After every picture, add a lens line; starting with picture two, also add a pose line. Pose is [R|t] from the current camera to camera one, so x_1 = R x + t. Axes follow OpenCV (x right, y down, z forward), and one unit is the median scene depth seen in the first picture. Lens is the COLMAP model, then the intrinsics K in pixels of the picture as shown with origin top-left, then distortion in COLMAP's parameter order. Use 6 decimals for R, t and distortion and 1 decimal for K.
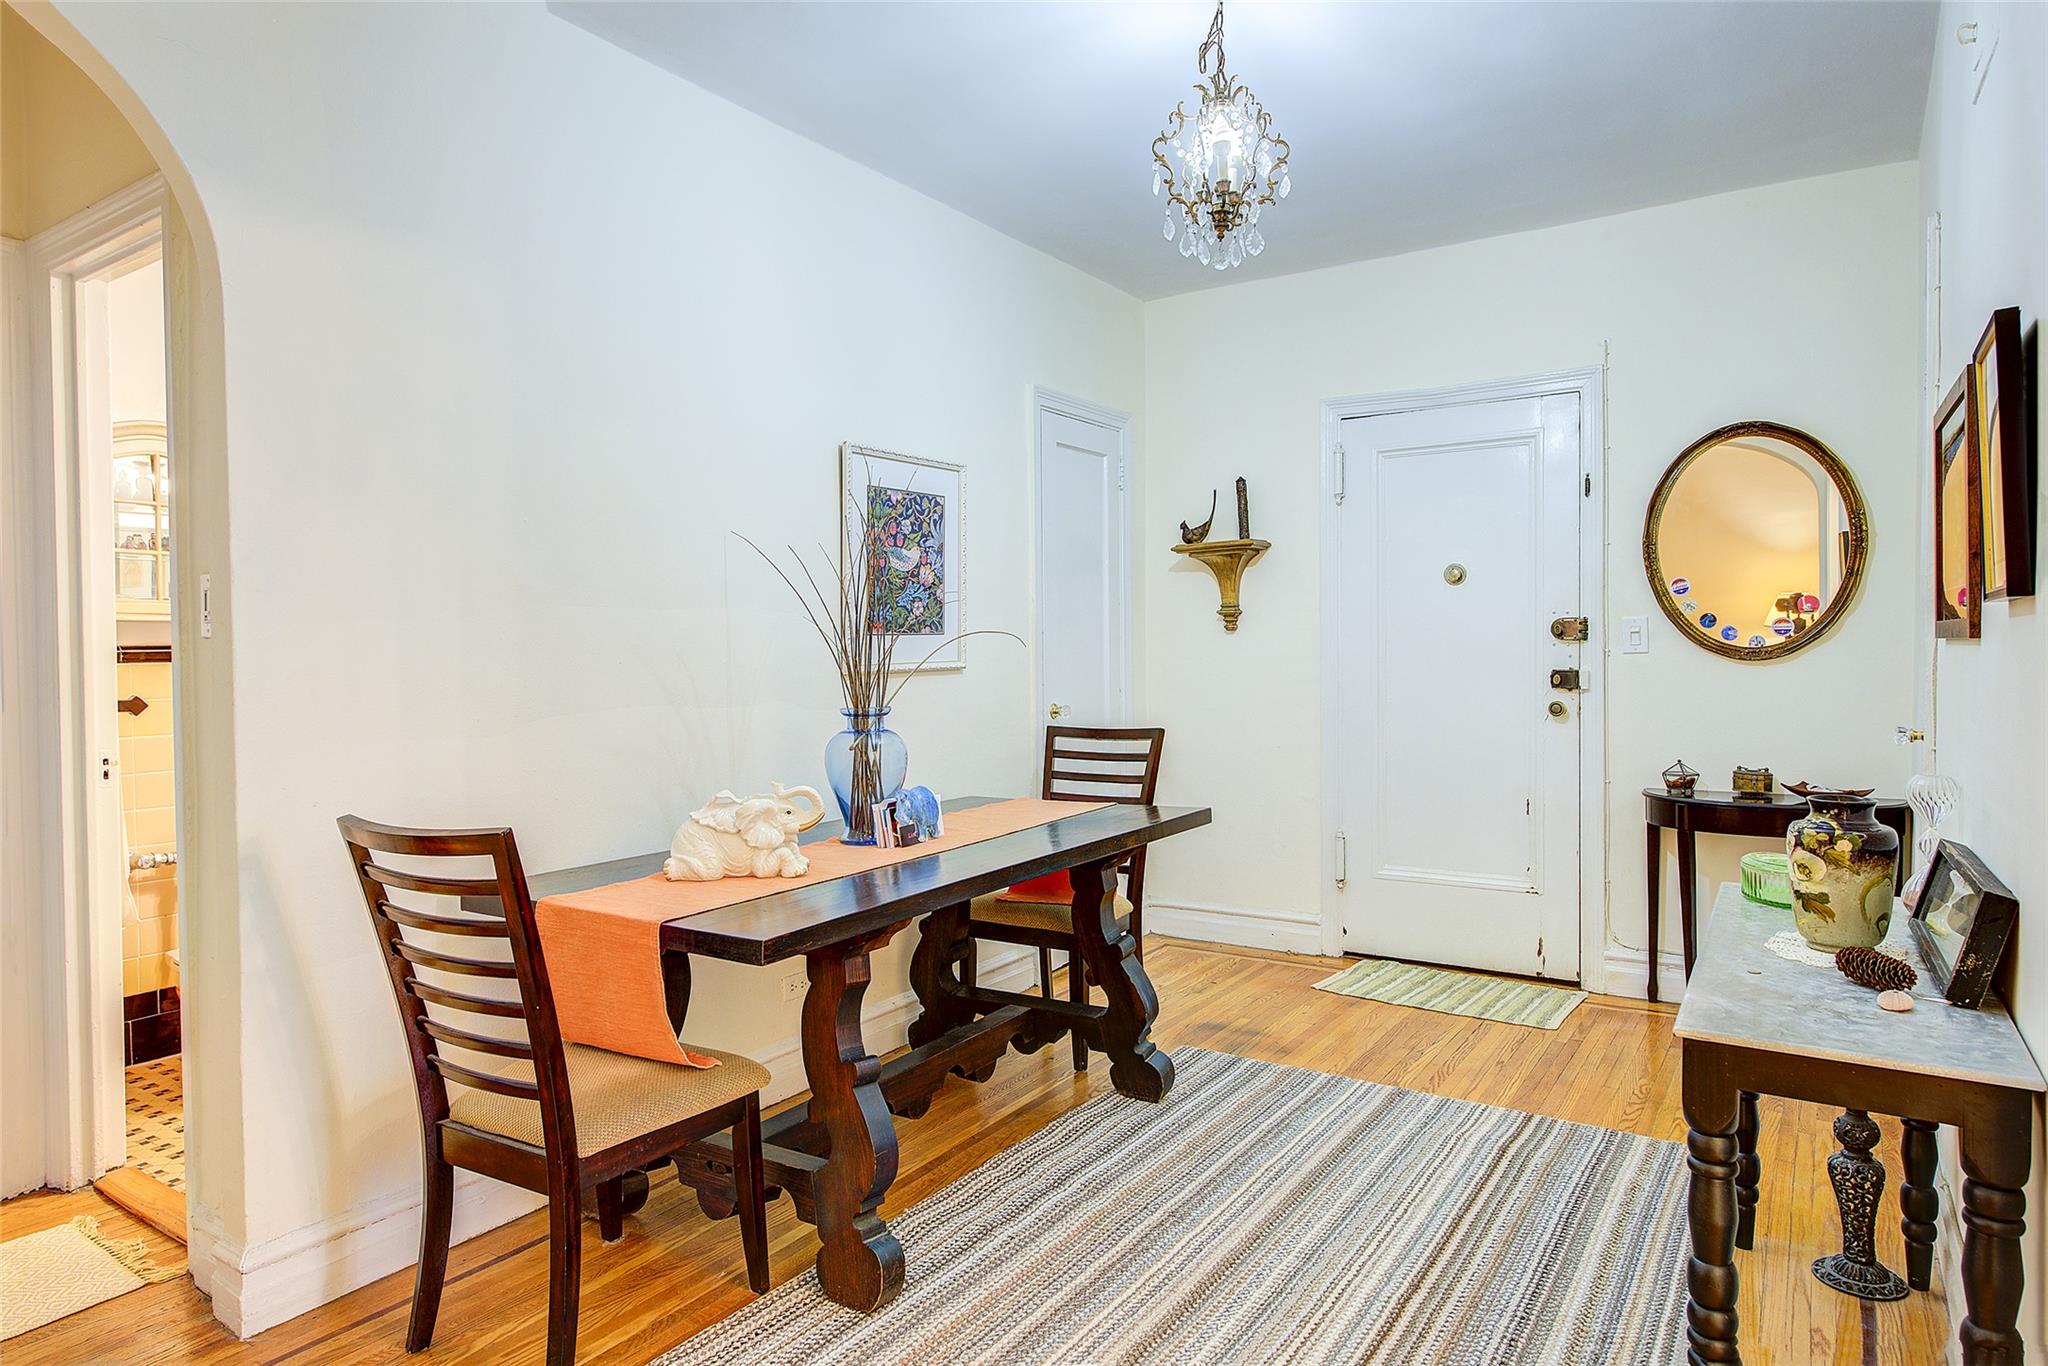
lens RADIAL K [[1195.7, 0, 1026.3], [0, 1195.7, 684.9], [0, 0, 1]] dist [0.003807, 0.000155]
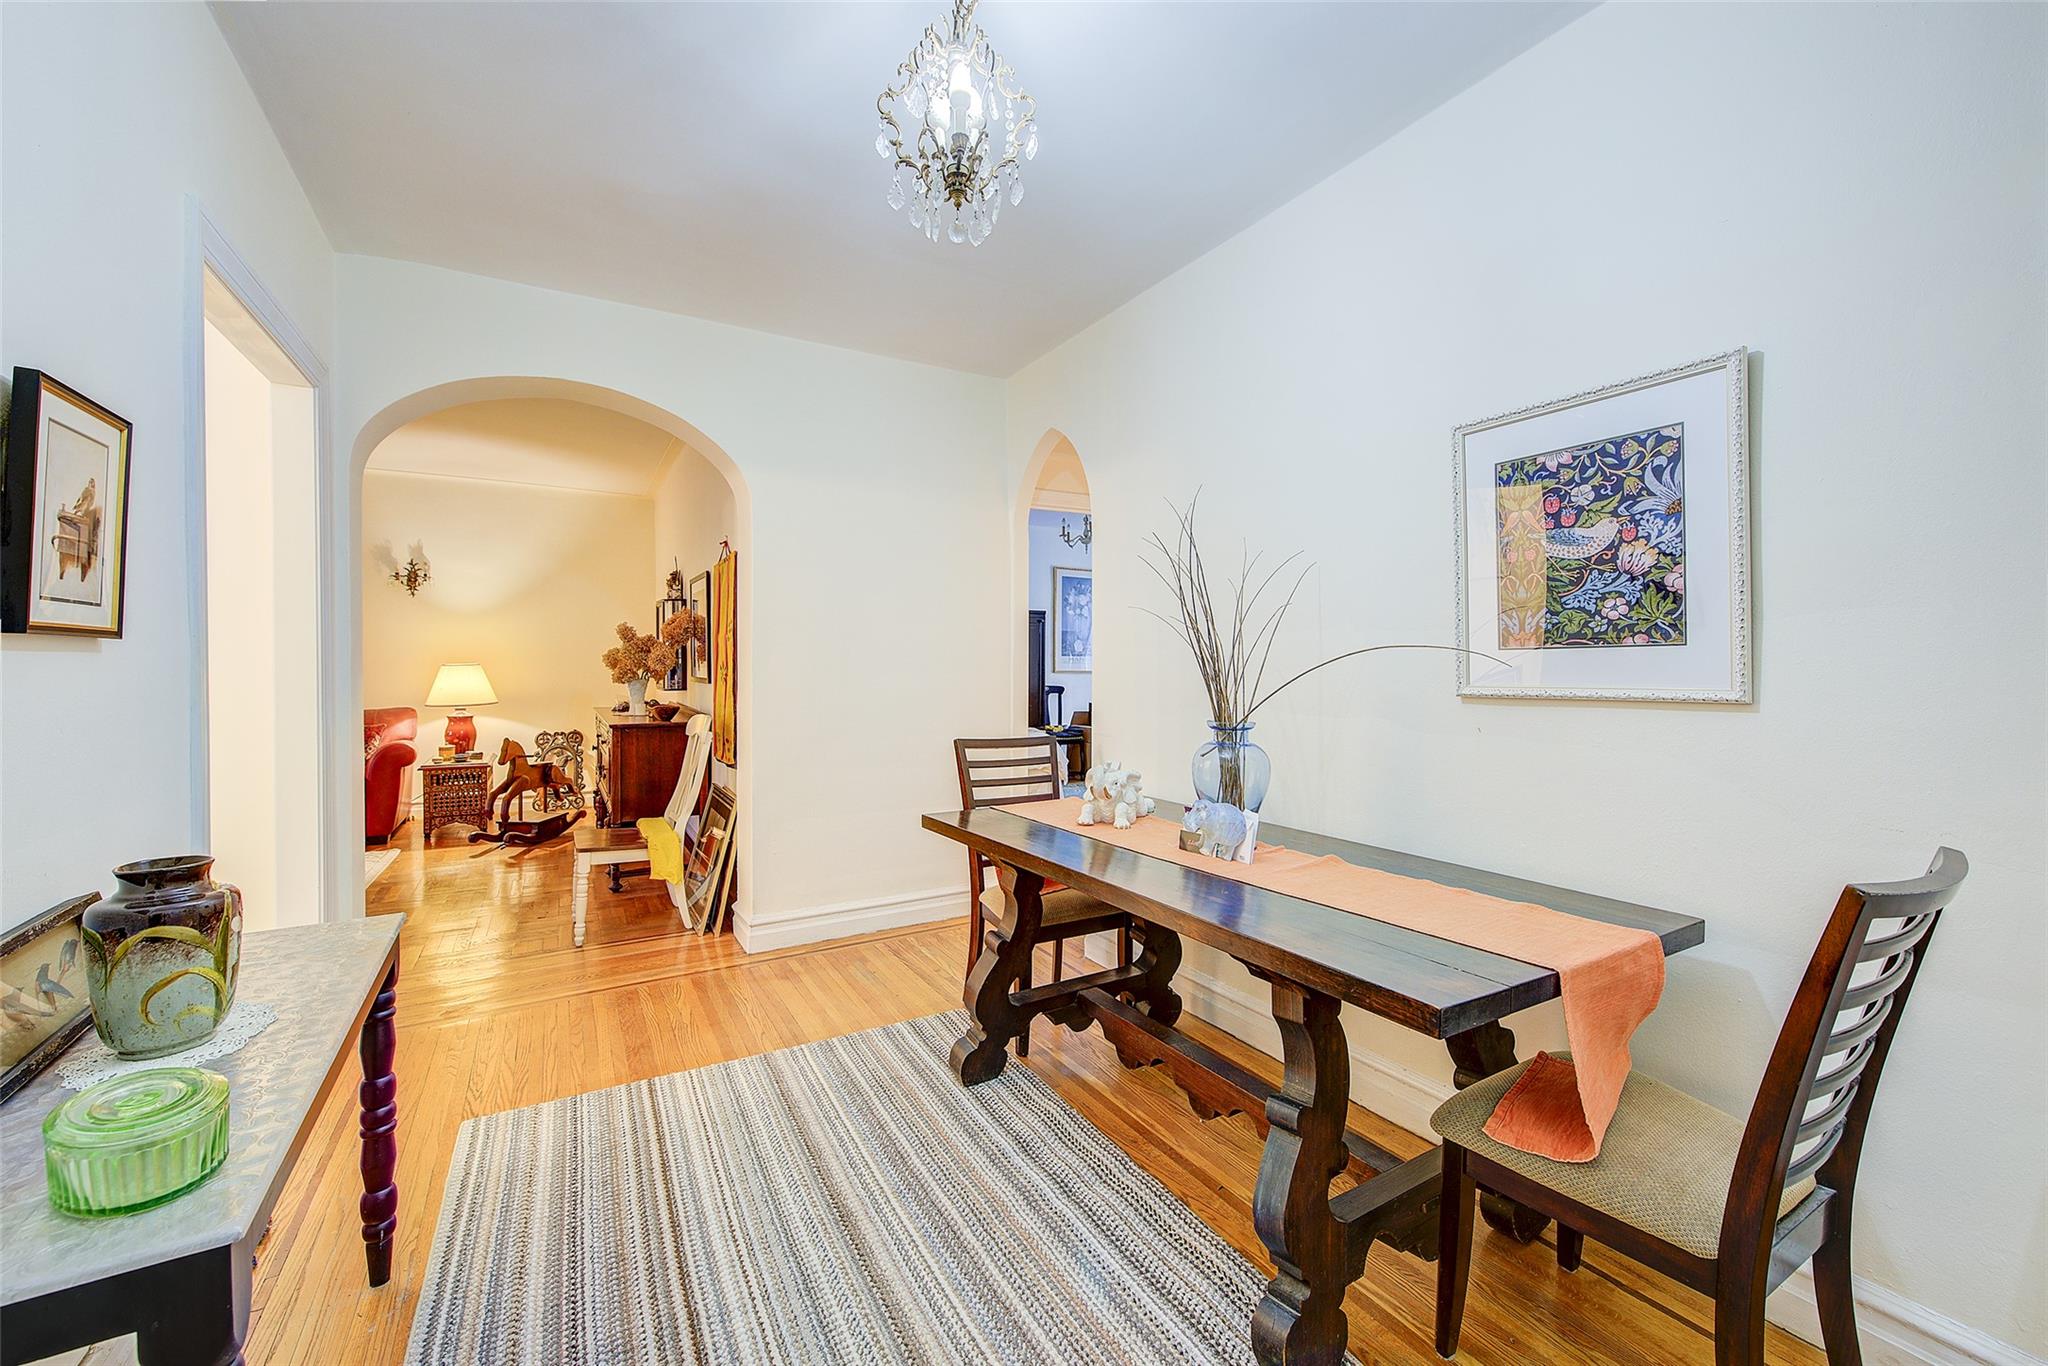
lens RADIAL K [[806.5, 0, 1026.6], [0, 806.5, 673.7], [0, 0, 1]] dist [-0.001603, -0.001905]
pose [[-0.435204, 0.020729, -0.900093, 0.456942], [-0.022394, 0.999176, 0.033838, -0.034150], [0.900054, 0.034883, -0.434381, 0.880354]]
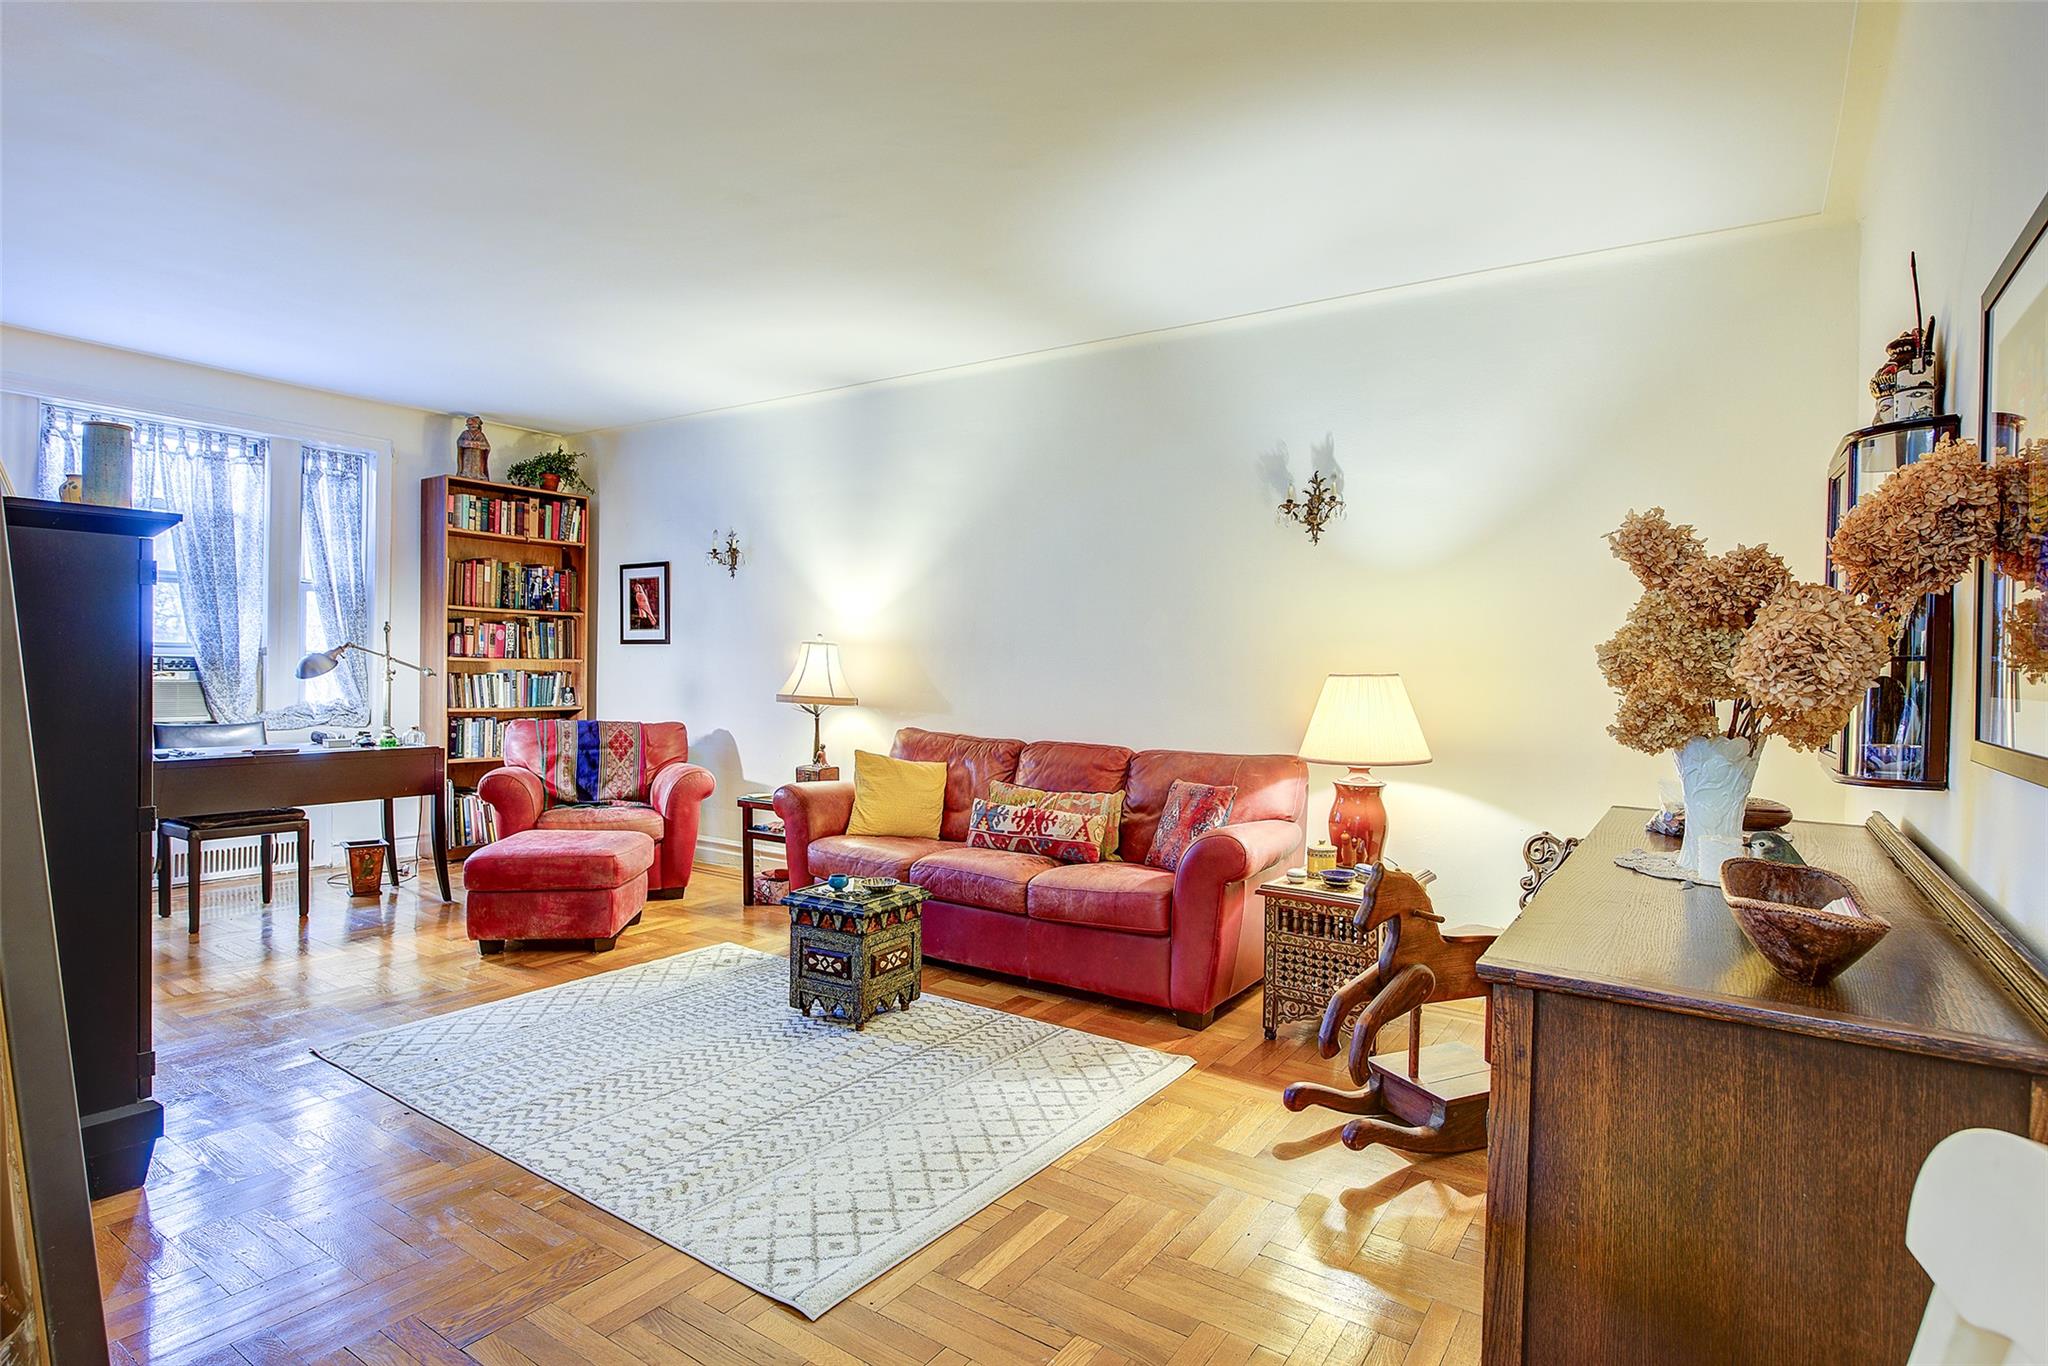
lens RADIAL K [[1056.4, 0, 1023.2], [0, 1056.4, 683.9], [0, 0, 1]] dist [-0.007009, 0.000107]
pose [[-0.999938, -0.009579, 0.005706, -0.177563], [-0.009323, 0.999019, 0.043286, -0.004140], [-0.006115, 0.043231, -0.999046, 0.162339]]
